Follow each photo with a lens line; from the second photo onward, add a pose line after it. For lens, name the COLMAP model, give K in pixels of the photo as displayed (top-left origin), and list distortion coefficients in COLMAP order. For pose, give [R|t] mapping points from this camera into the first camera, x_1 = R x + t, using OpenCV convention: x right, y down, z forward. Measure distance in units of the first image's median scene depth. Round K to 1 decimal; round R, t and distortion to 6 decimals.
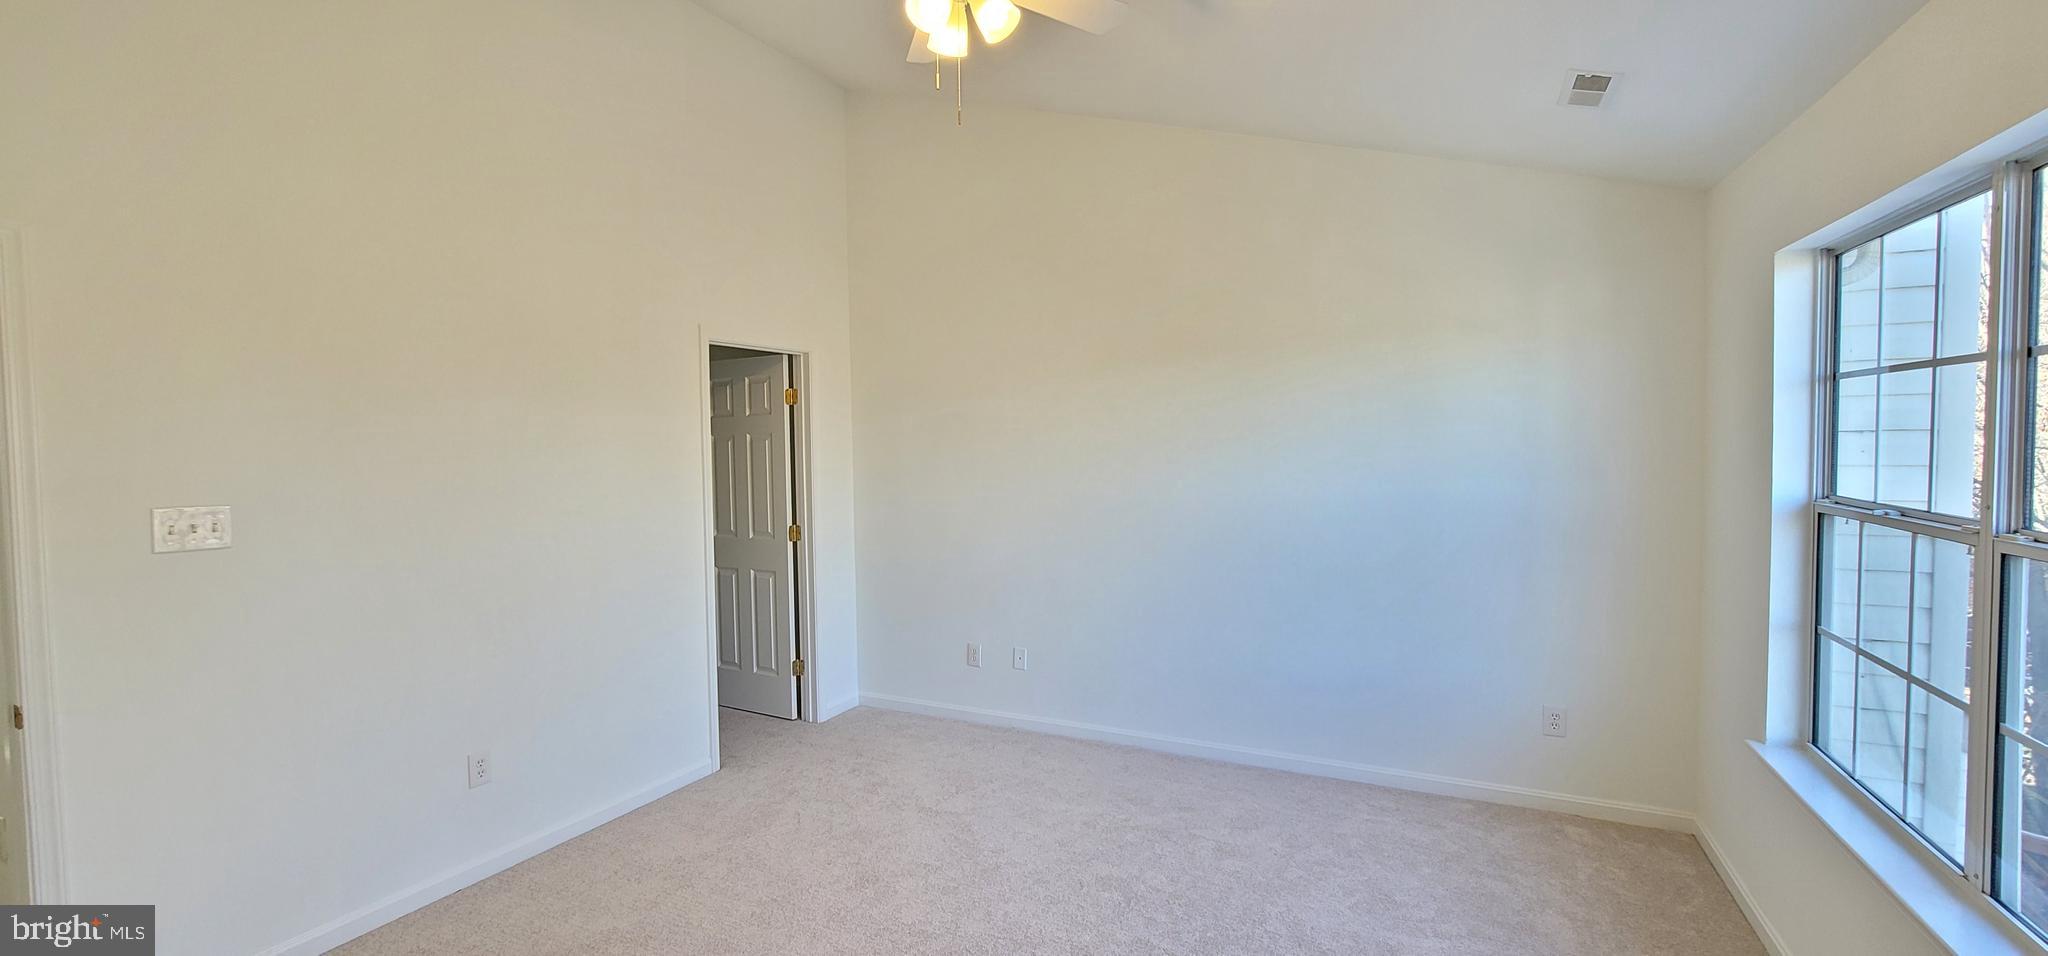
lens RADIAL K [[841.3, 0, 1019.1], [0, 841.3, 480.2], [0, 0, 1]] dist [-0.011136, 0.003048]
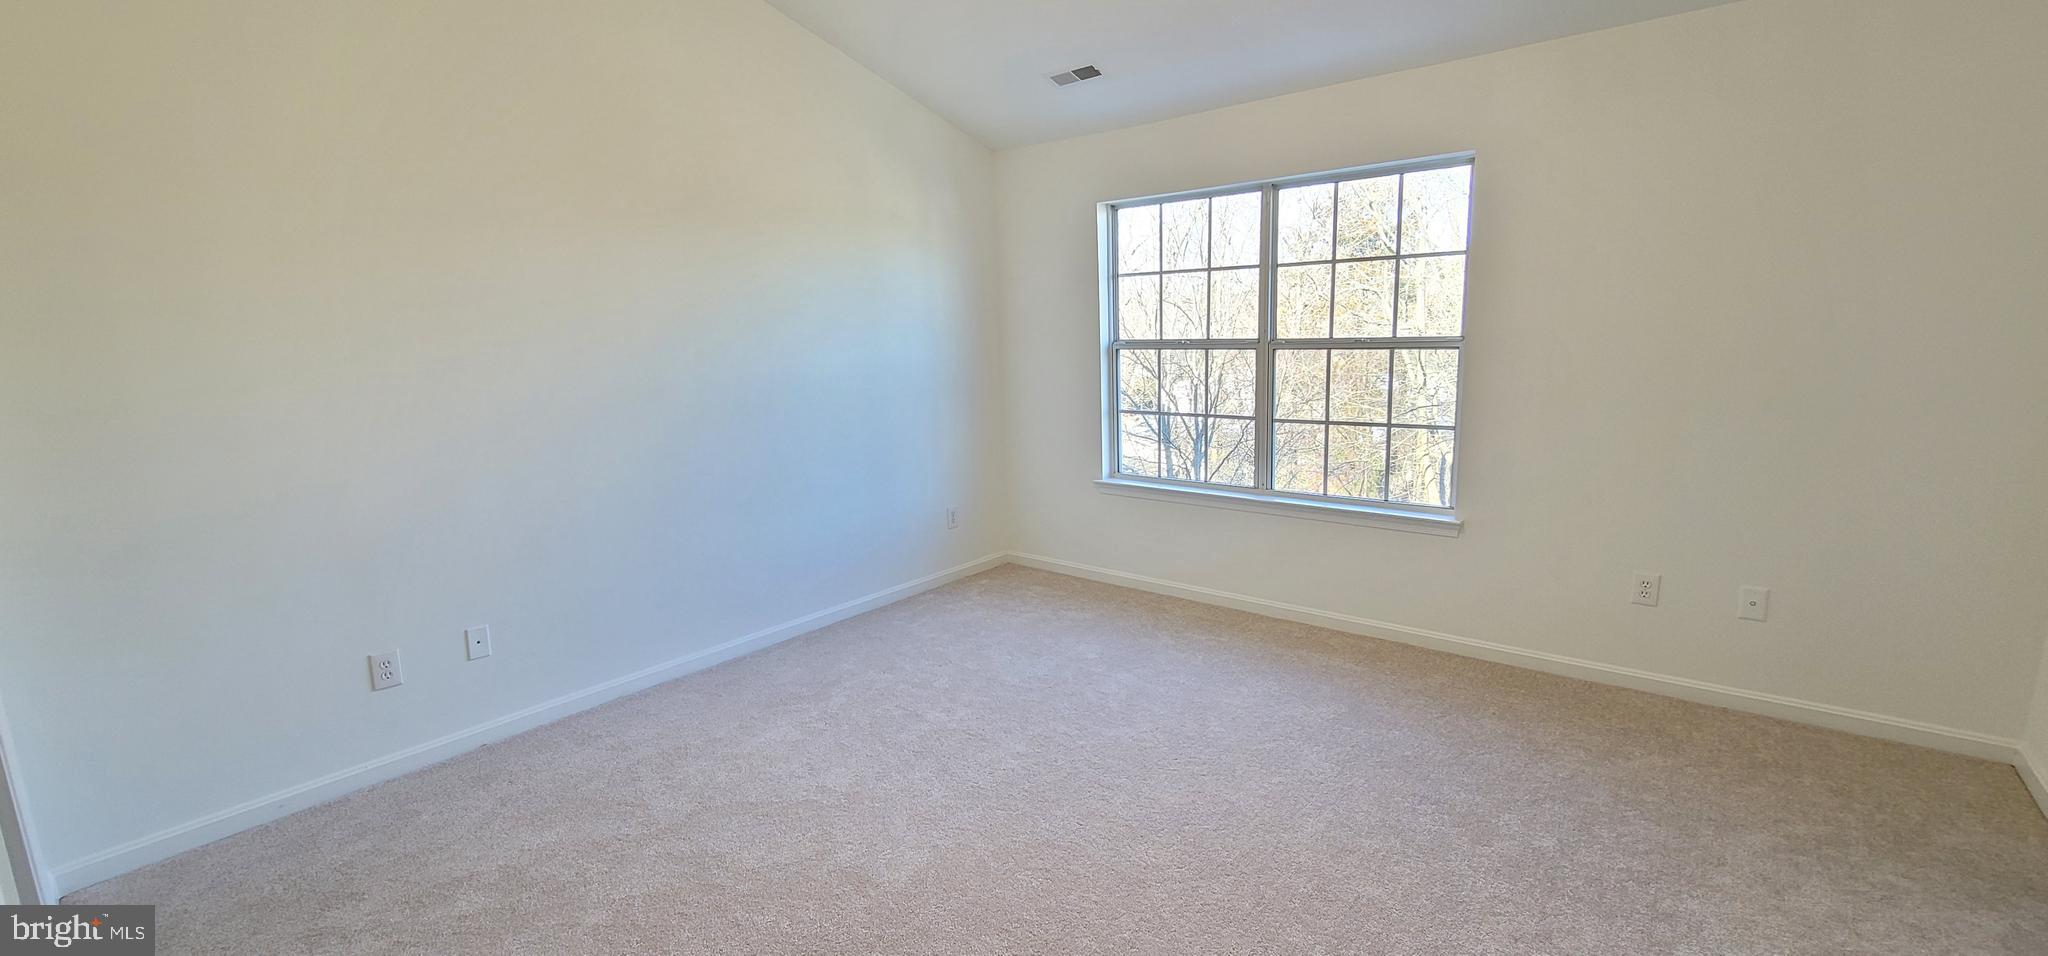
lens RADIAL K [[841.3, 0, 1019.1], [0, 841.3, 480.2], [0, 0, 1]] dist [-0.011136, 0.003048]
pose [[0.227620, -0.163907, 0.959856, -0.720718], [0.072407, 0.985852, 0.151175, 0.020873], [-0.971054, 0.035090, 0.236268, 0.581424]]
